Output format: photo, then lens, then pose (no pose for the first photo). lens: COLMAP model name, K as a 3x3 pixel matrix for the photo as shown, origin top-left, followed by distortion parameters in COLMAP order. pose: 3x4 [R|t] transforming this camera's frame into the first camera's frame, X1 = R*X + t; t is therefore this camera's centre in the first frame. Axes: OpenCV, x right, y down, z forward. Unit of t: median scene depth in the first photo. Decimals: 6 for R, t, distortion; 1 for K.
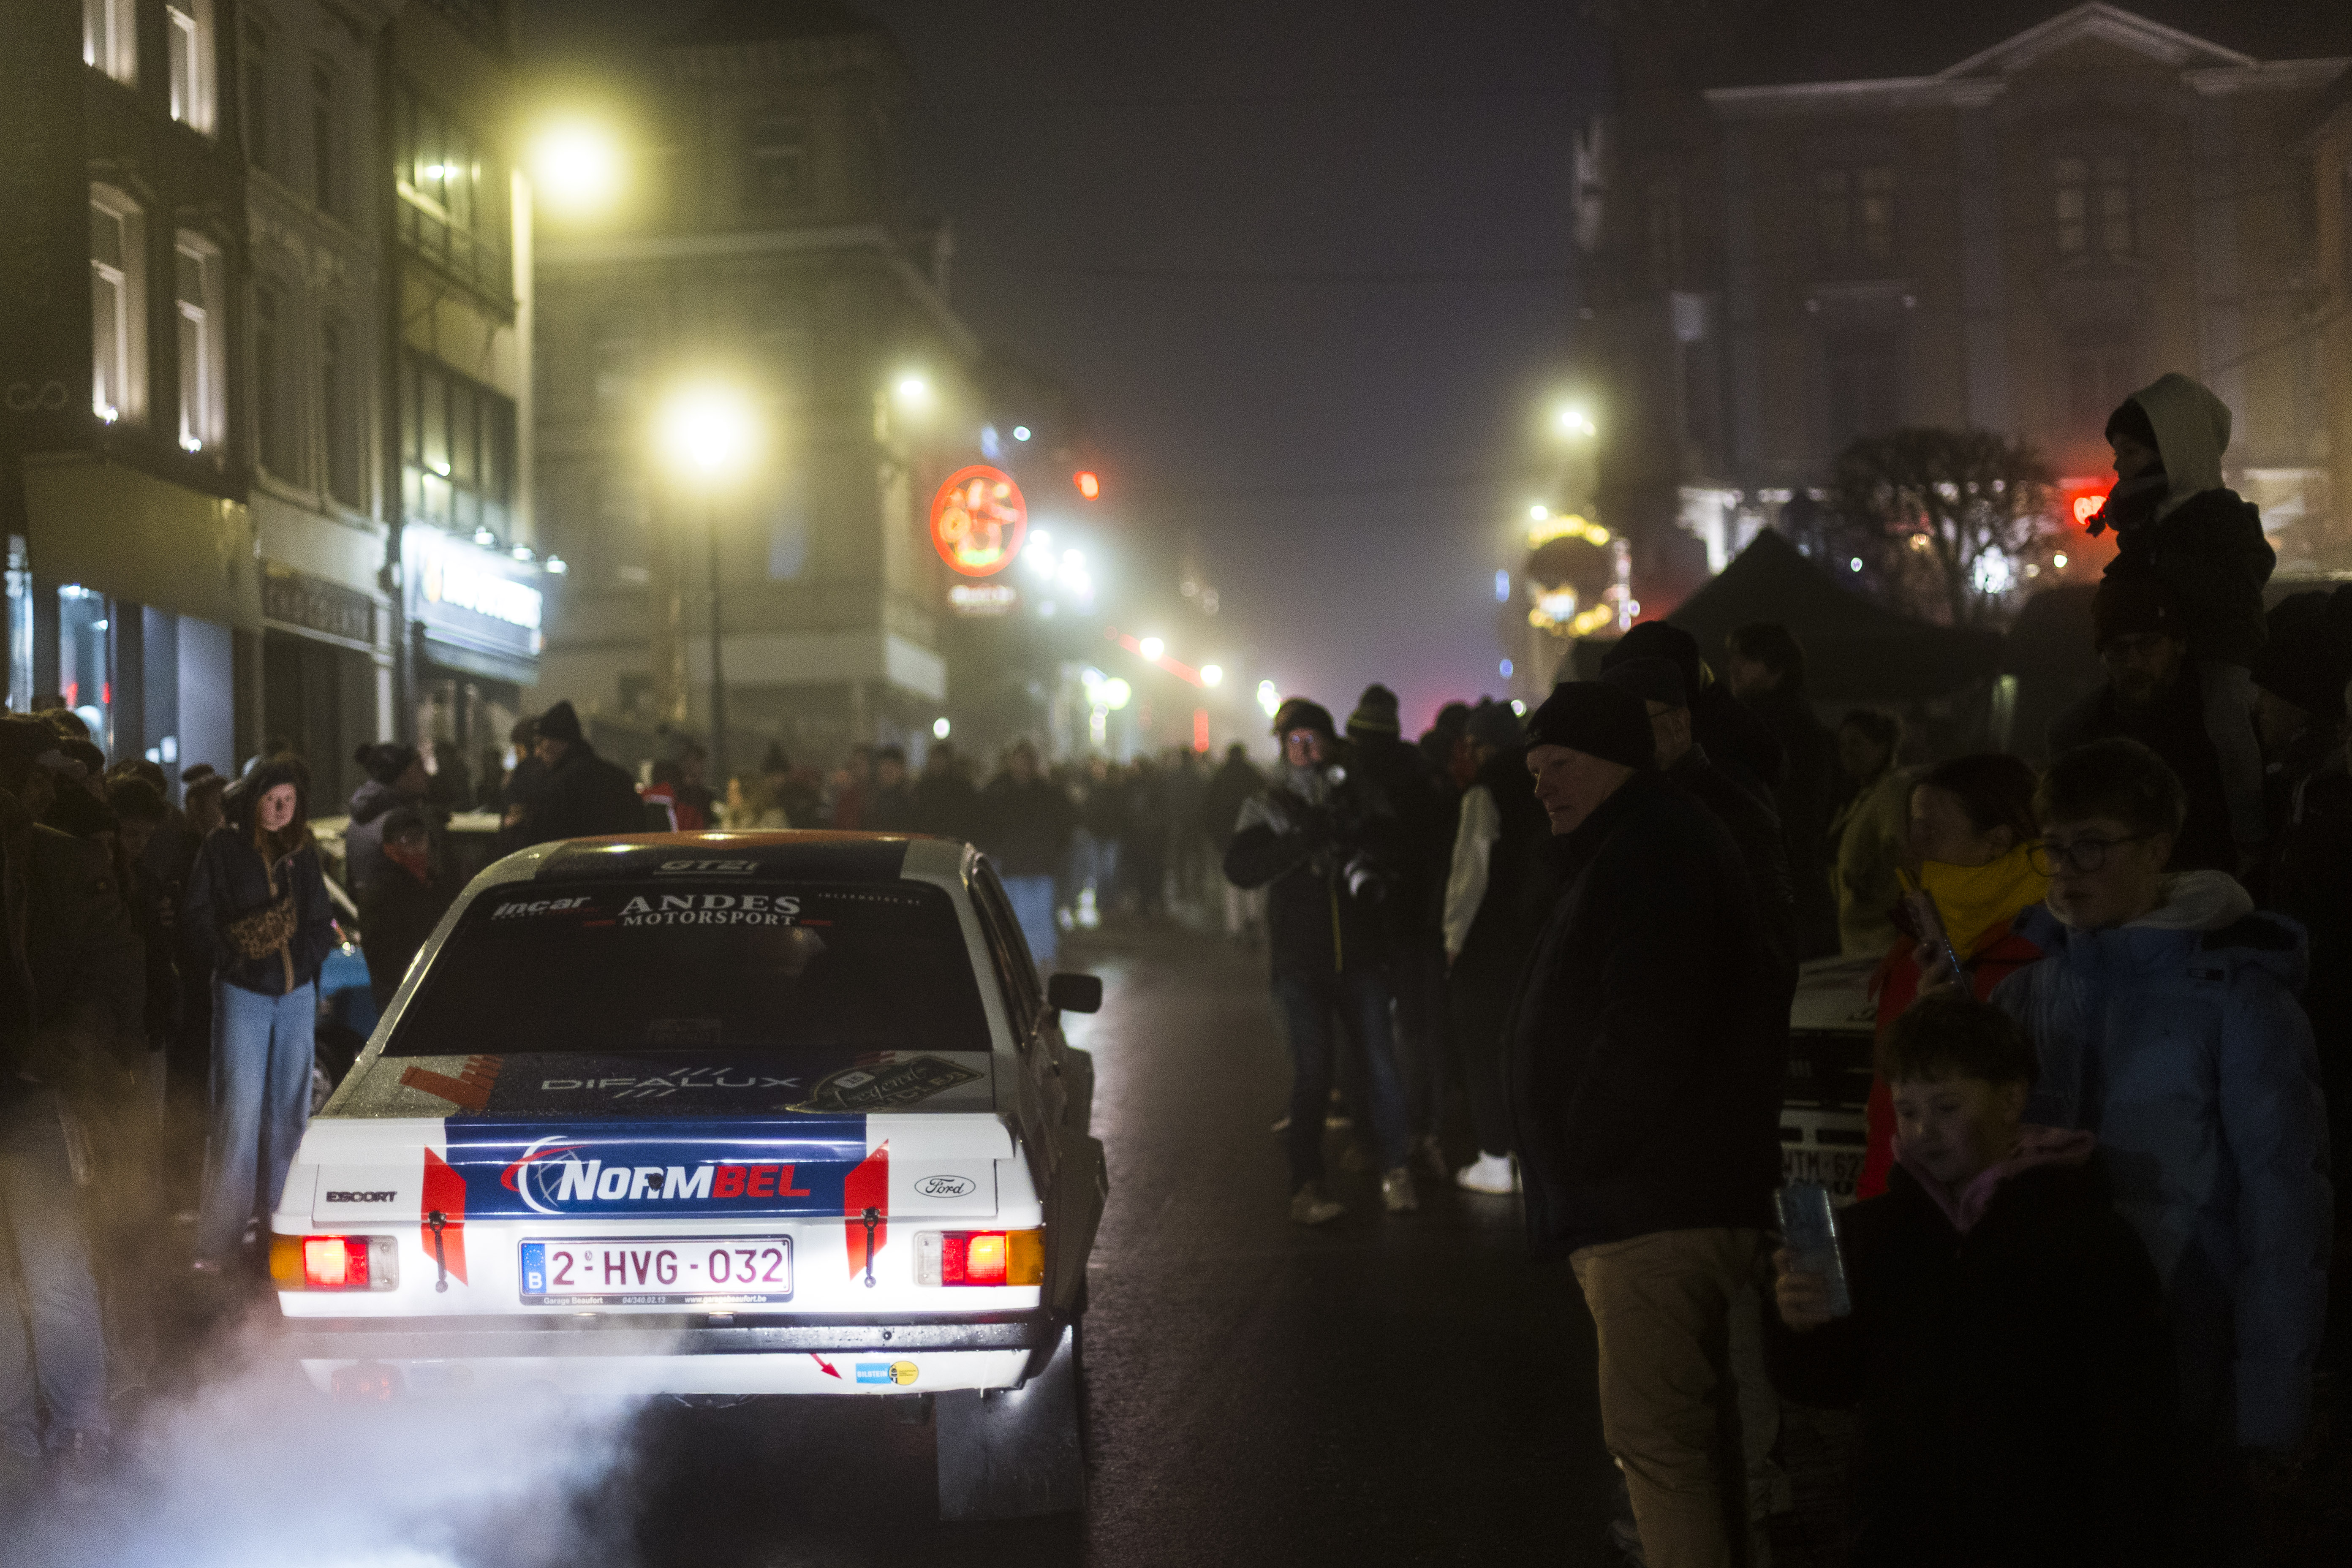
lens RADIAL K [[3506.8, 0, 1181.7], [0, 3506.8, 788.4], [0, 0, 1]] dist [0.038513, 0.000000]
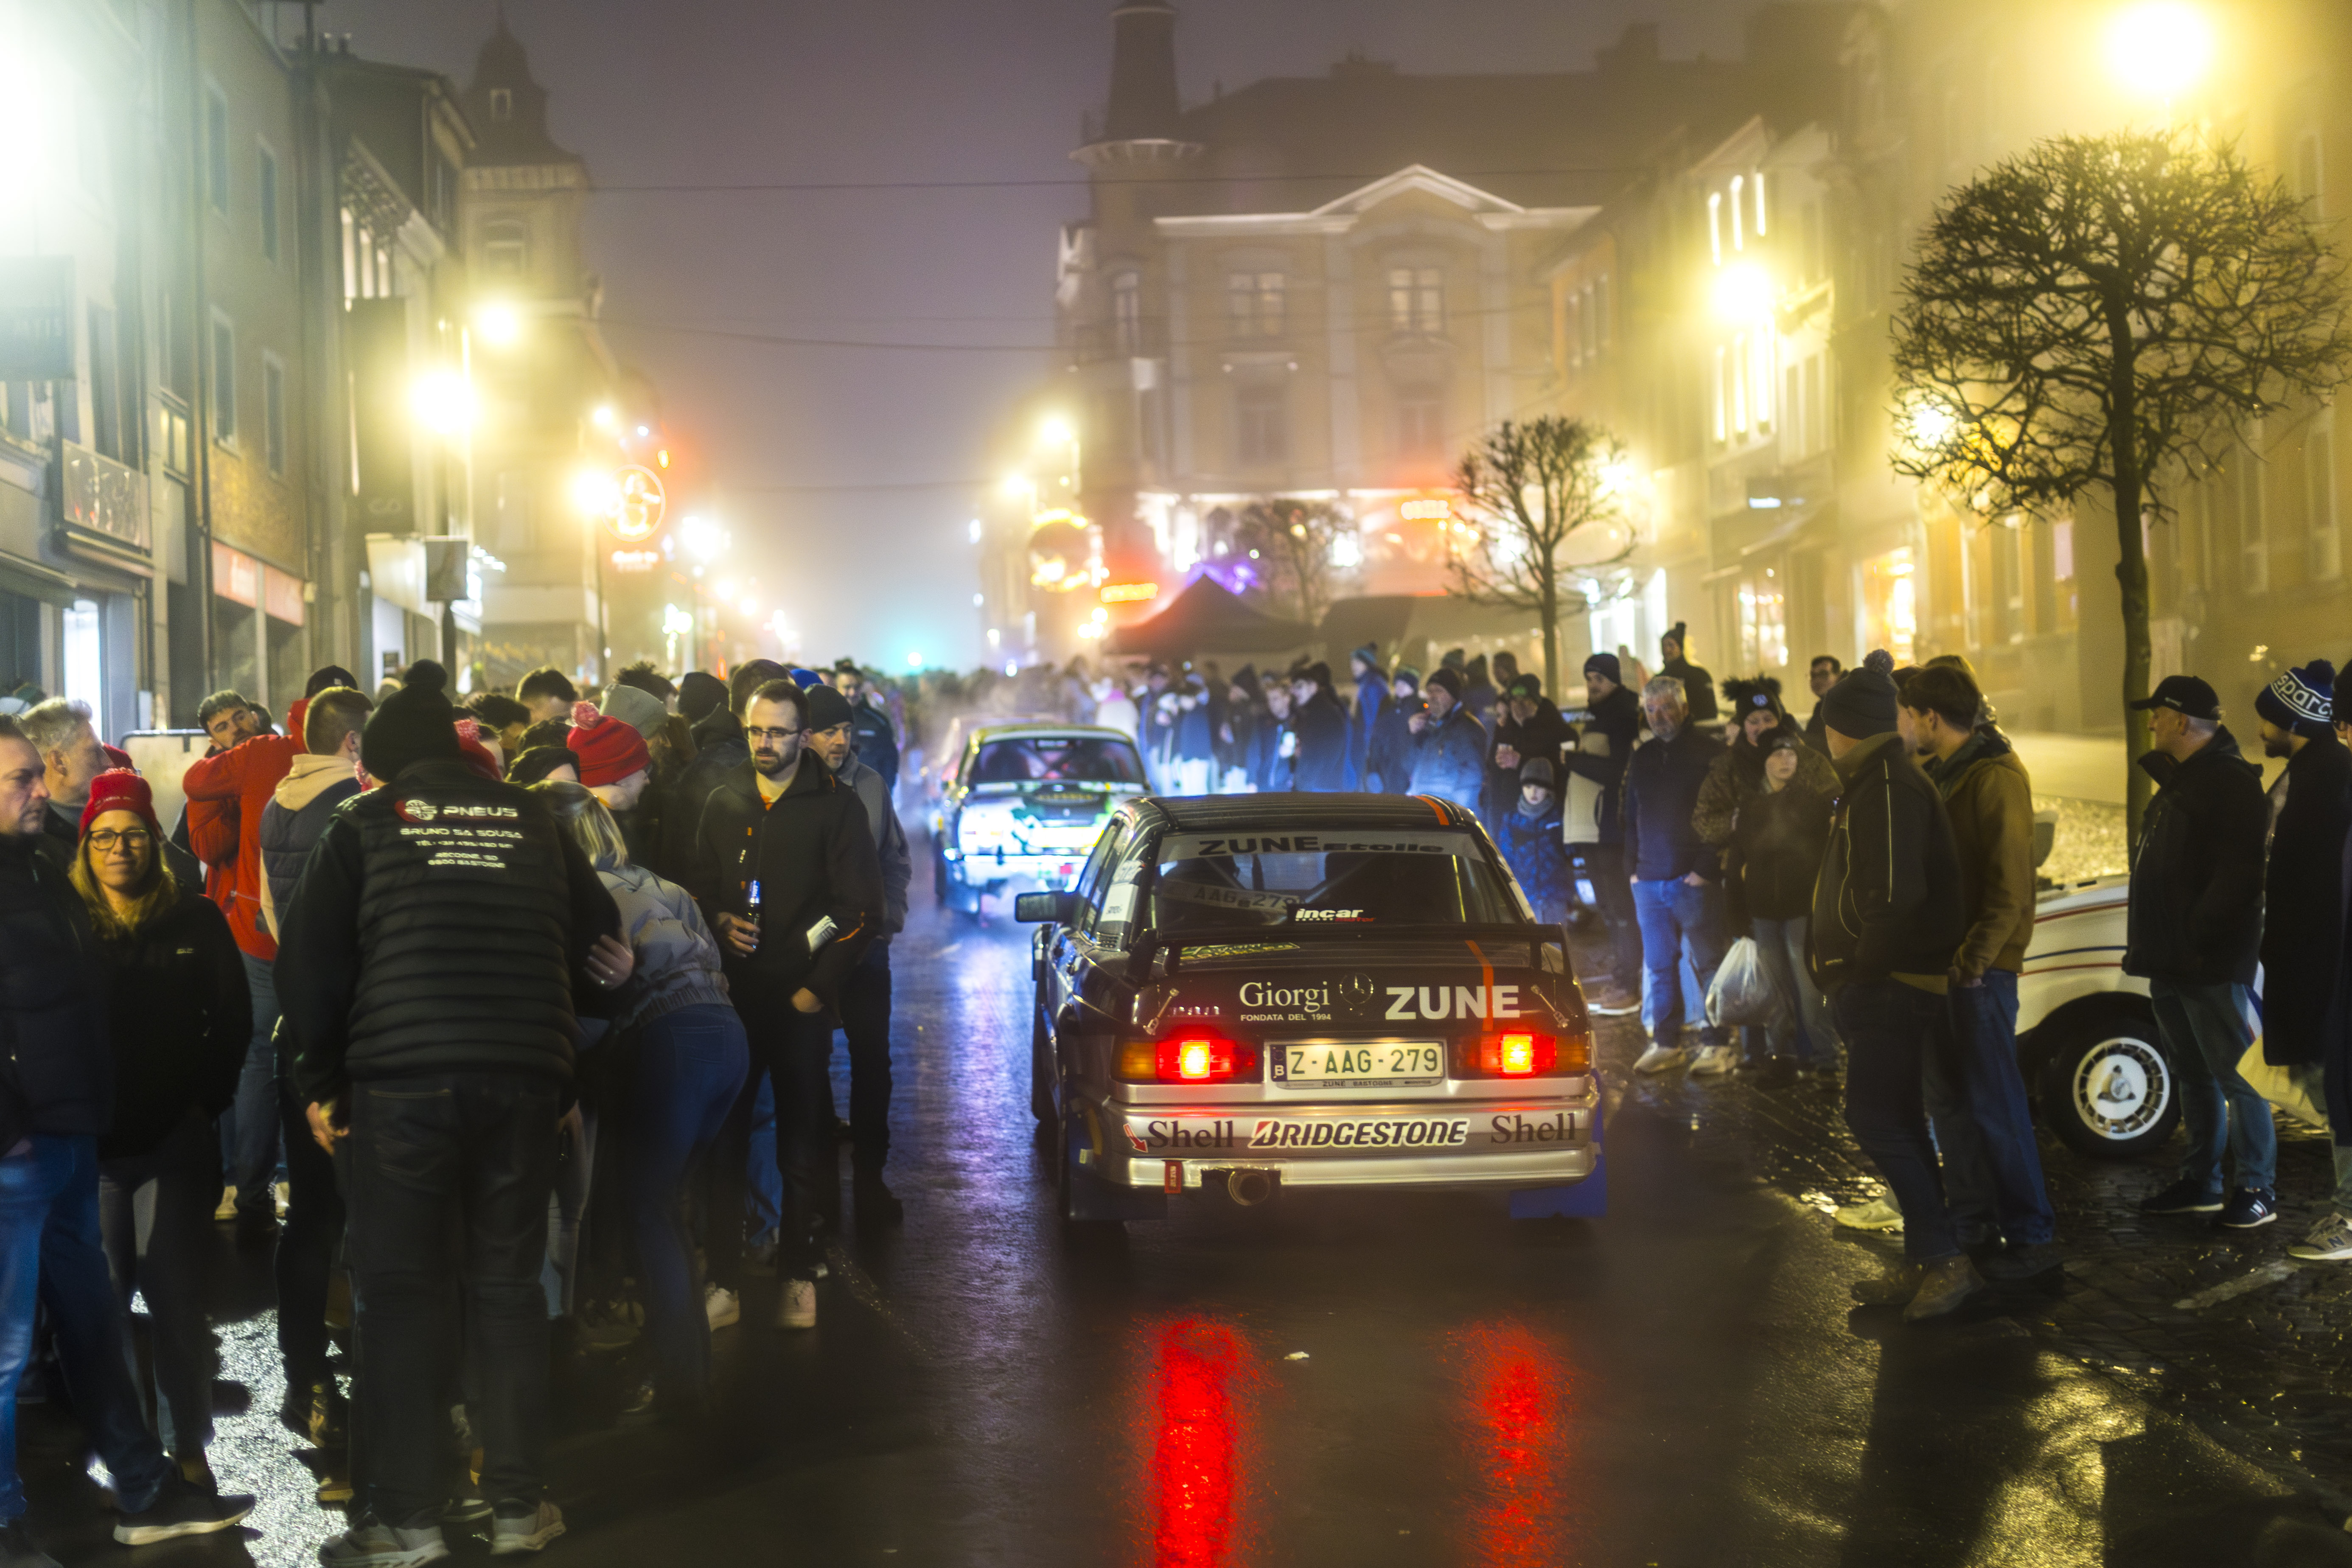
lens RADIAL K [[3507.1, 0, 1172.9], [0, 3507.1, 780.7], [0, 0, 1]] dist [0.038513, 0.000000]
pose [[0.986914, 0.000344, 0.161245, -0.076205], [-0.003849, 0.999763, 0.021428, 0.002355], [-0.161199, -0.021768, 0.986682, -0.428823]]
